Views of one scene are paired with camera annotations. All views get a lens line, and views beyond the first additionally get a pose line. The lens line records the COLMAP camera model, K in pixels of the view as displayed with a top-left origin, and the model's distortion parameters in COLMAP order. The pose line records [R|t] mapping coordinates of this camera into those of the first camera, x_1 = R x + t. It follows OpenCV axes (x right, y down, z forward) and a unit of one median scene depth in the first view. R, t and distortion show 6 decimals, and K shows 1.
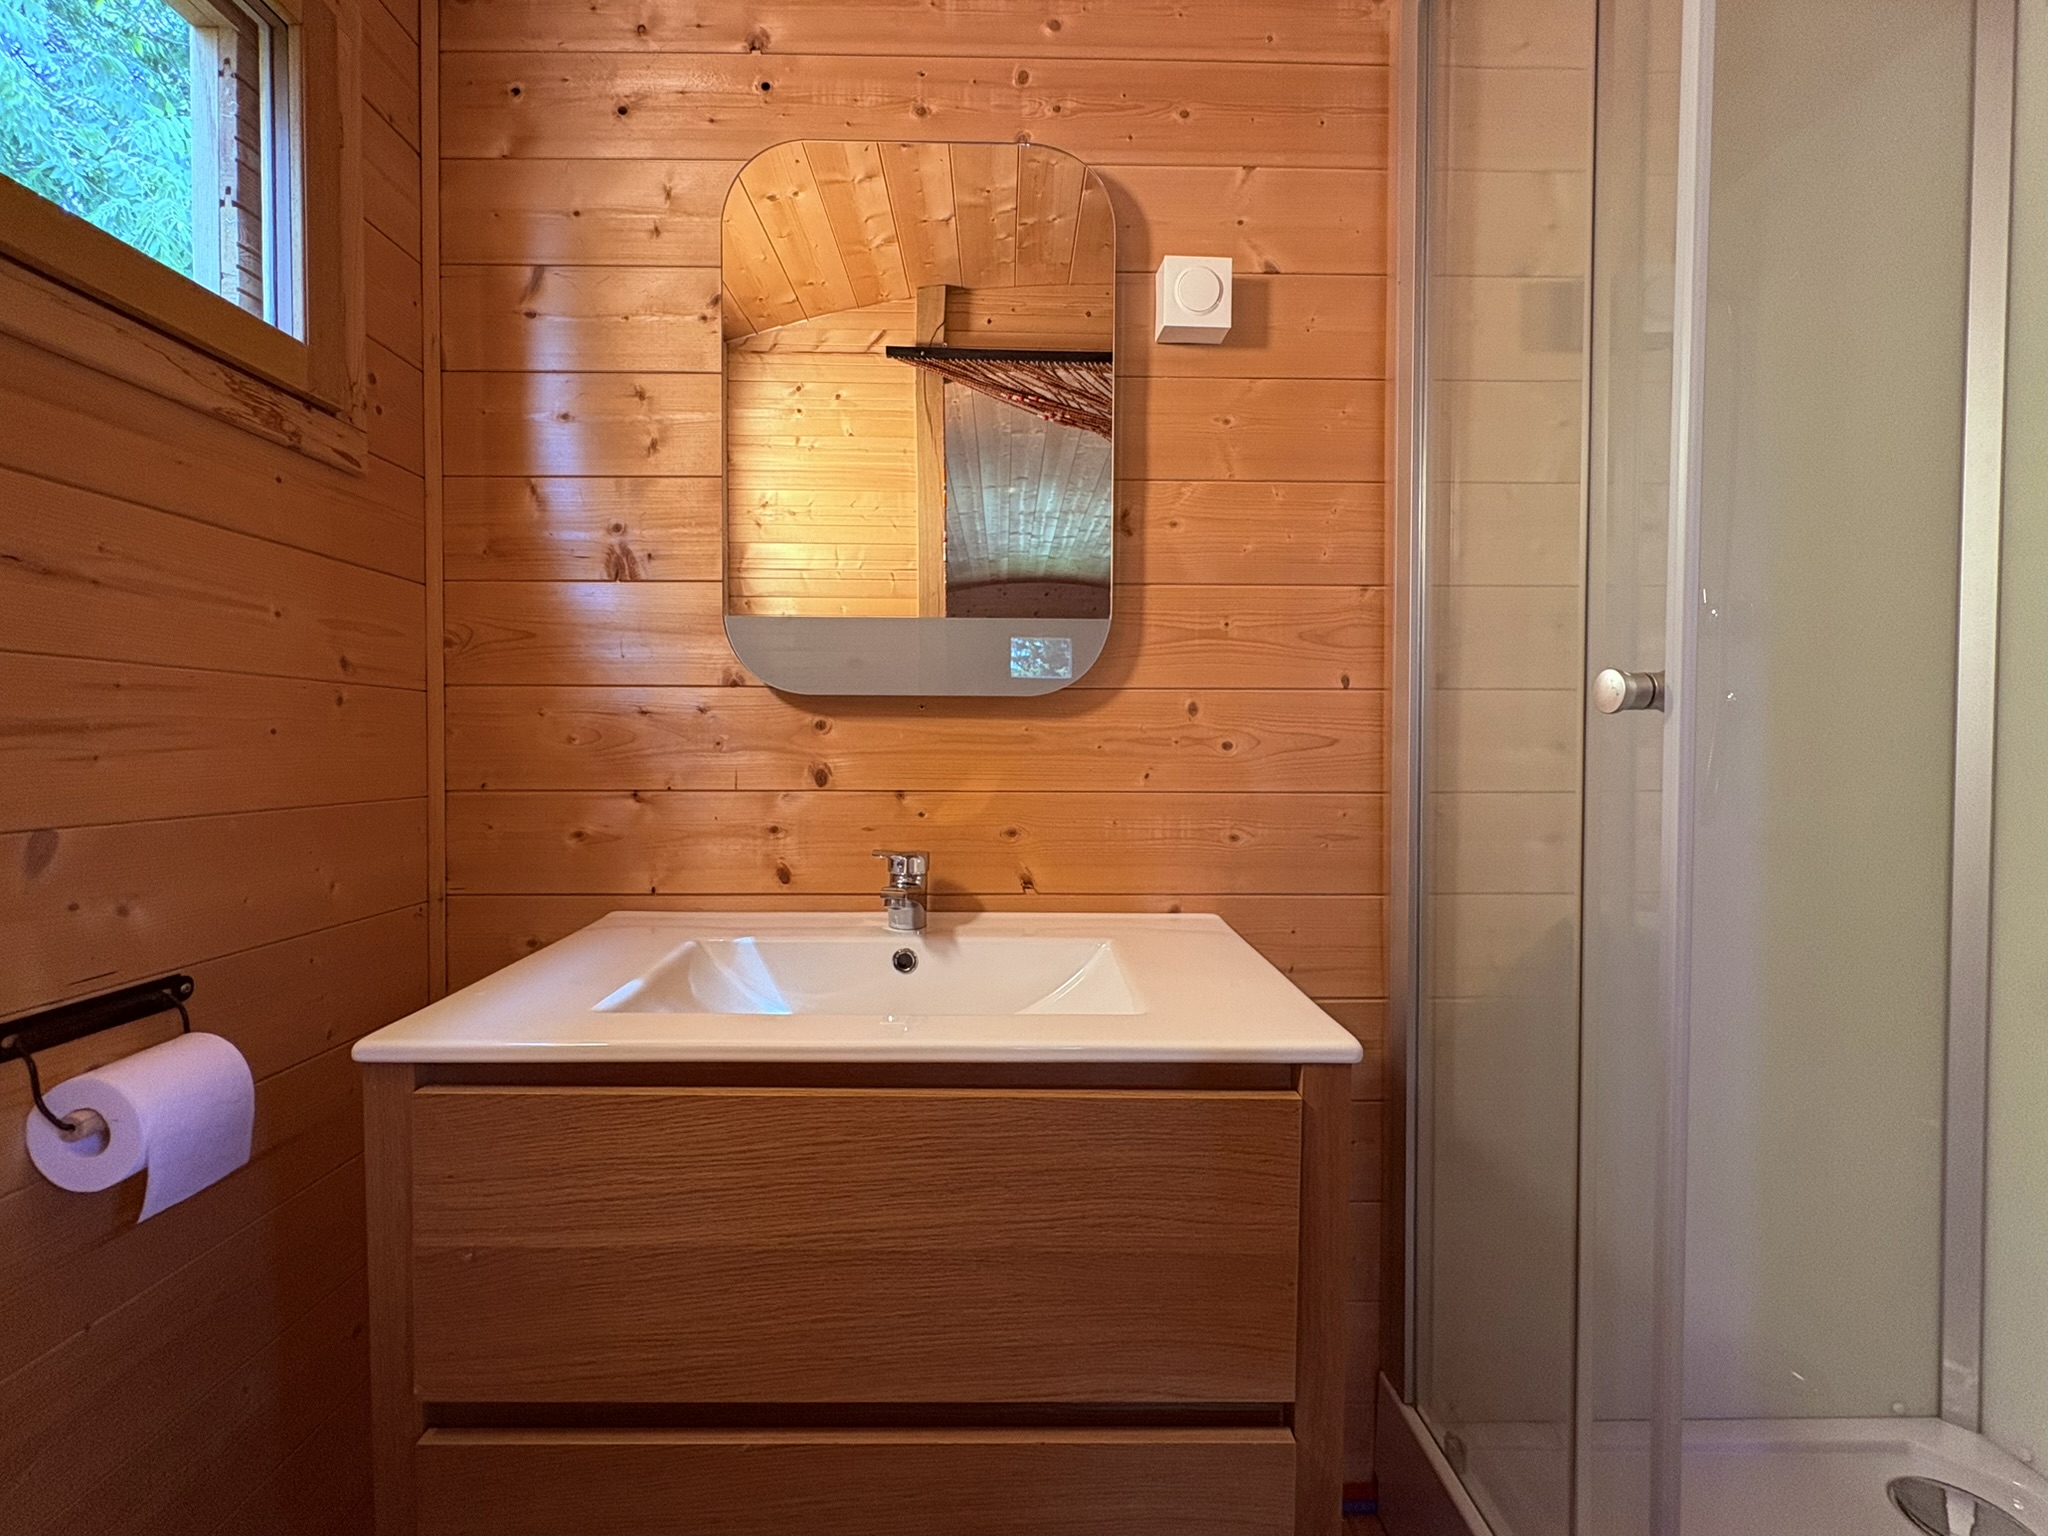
lens RADIAL K [[820.8, 0, 1014.7], [0, 820.8, 762.3], [0, 0, 1]] dist [-0.001434, -0.000203]
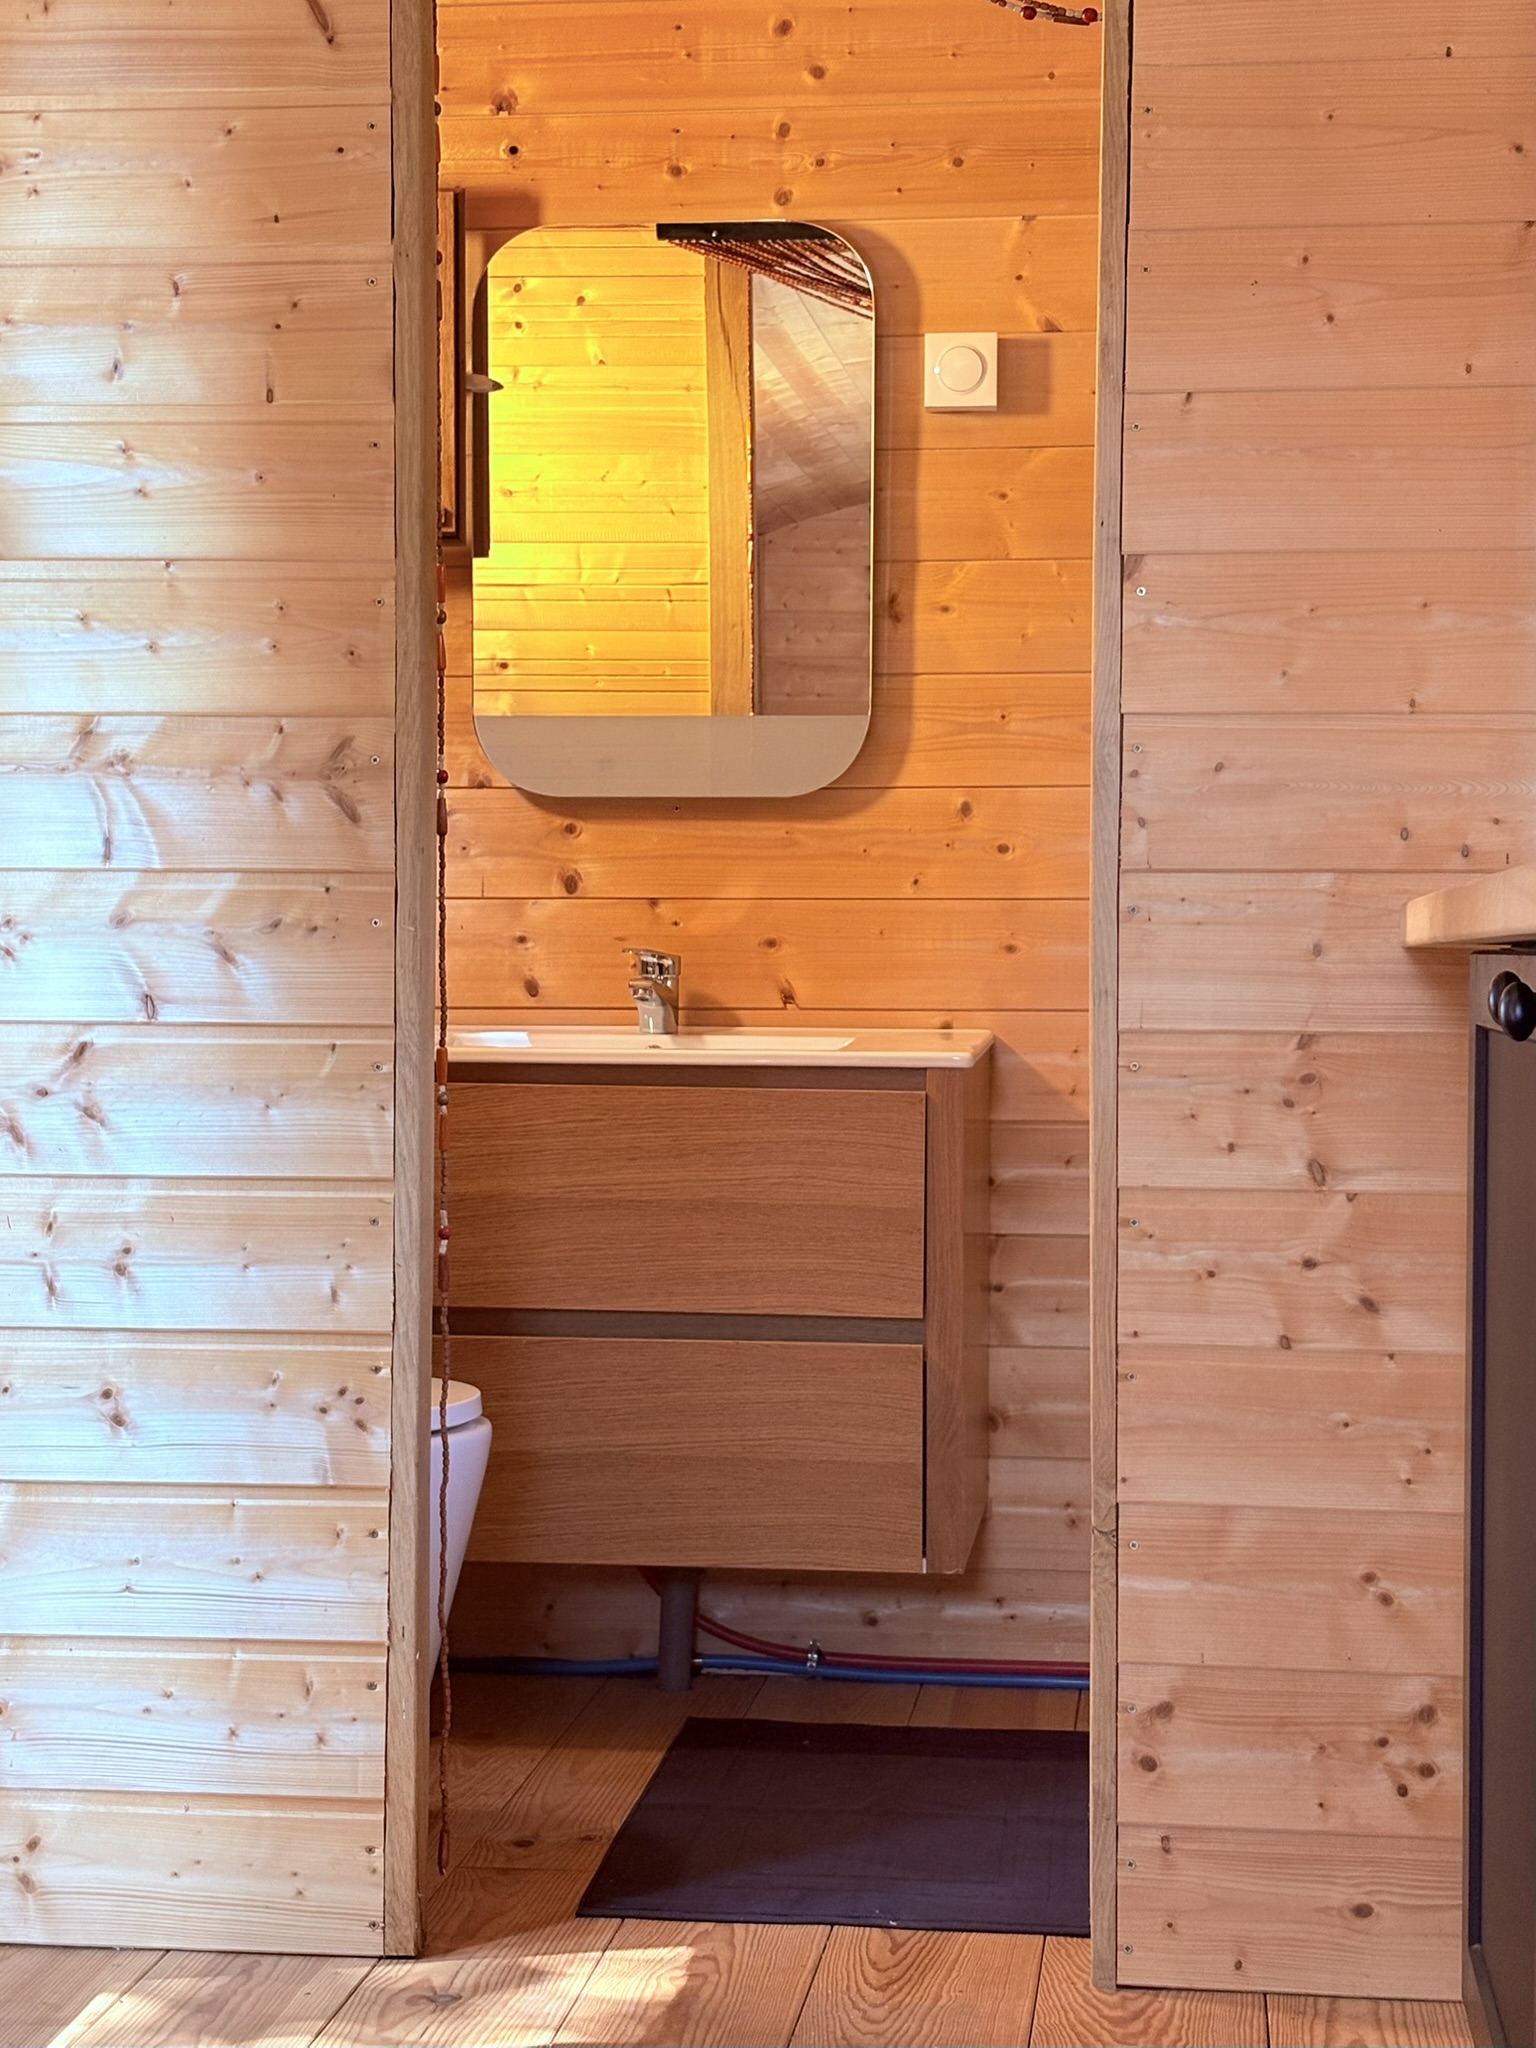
lens RADIAL K [[3261.5, 0, 772.4], [0, 3261.5, 976.8], [0, 0, 1]] dist [0.263082, -1.075647]
pose [[0.989800, 0.000959, -0.142463, 0.527678], [-0.002842, 0.999911, -0.013010, 0.172831], [0.142438, 0.013282, 0.989715, -2.676538]]
